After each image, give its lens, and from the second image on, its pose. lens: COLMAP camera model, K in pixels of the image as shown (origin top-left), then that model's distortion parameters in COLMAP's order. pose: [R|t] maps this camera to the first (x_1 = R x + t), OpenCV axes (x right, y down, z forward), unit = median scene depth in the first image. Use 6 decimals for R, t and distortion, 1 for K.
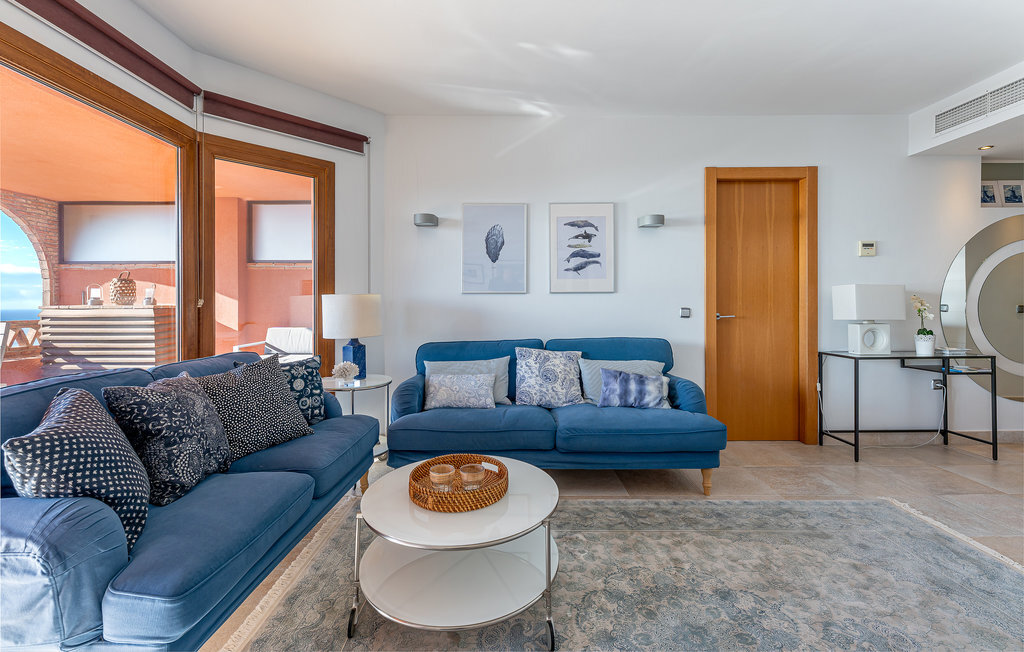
lens RADIAL K [[419.4, 0, 500.8], [0, 419.4, 299.7], [0, 0, 1]] dist [-0.000187, -0.000002]
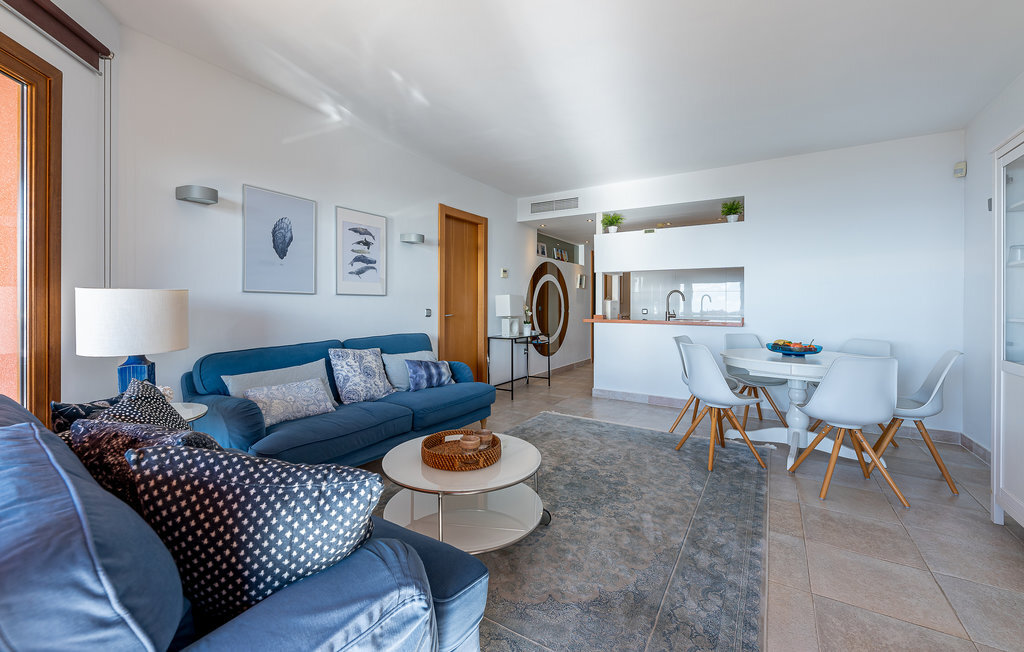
lens RADIAL K [[419.4, 0, 500.8], [0, 419.4, 299.7], [0, 0, 1]] dist [-0.000187, -0.000002]
pose [[0.535751, 0.017989, 0.844184, -0.541656], [-0.014892, 0.999819, -0.011854, 0.003017], [-0.844245, -0.006221, 0.535922, 0.122095]]
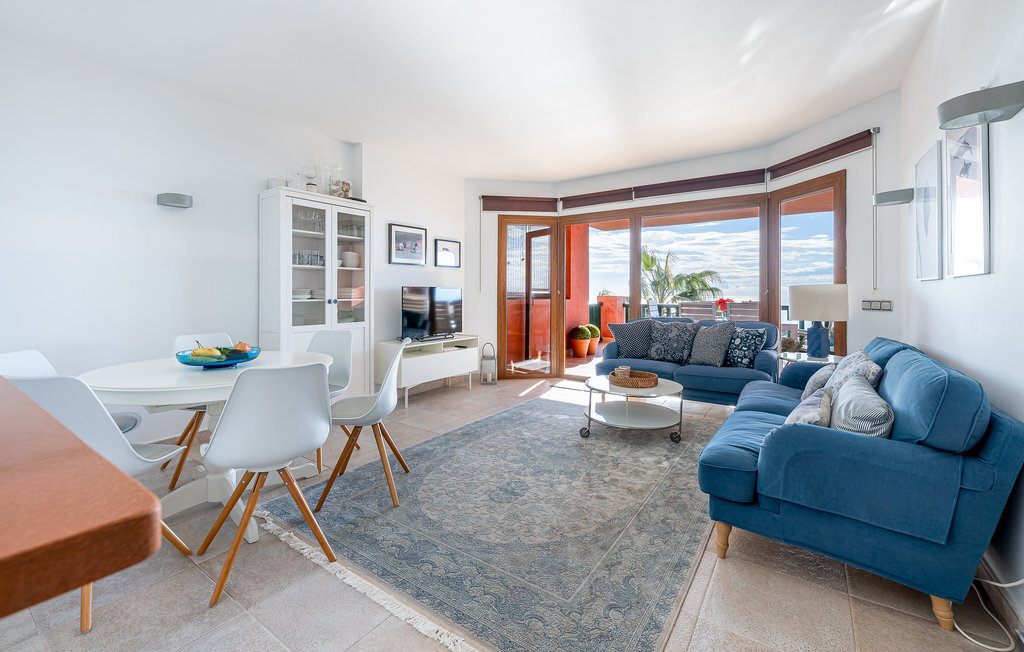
lens RADIAL K [[419.4, 0, 500.8], [0, 419.4, 299.7], [0, 0, 1]] dist [-0.000187, -0.000002]
pose [[-0.559206, 0.007773, -0.828992, 1.023895], [0.007149, 0.999964, 0.004554, 0.014214], [0.828998, -0.003380, -0.559242, 0.823016]]
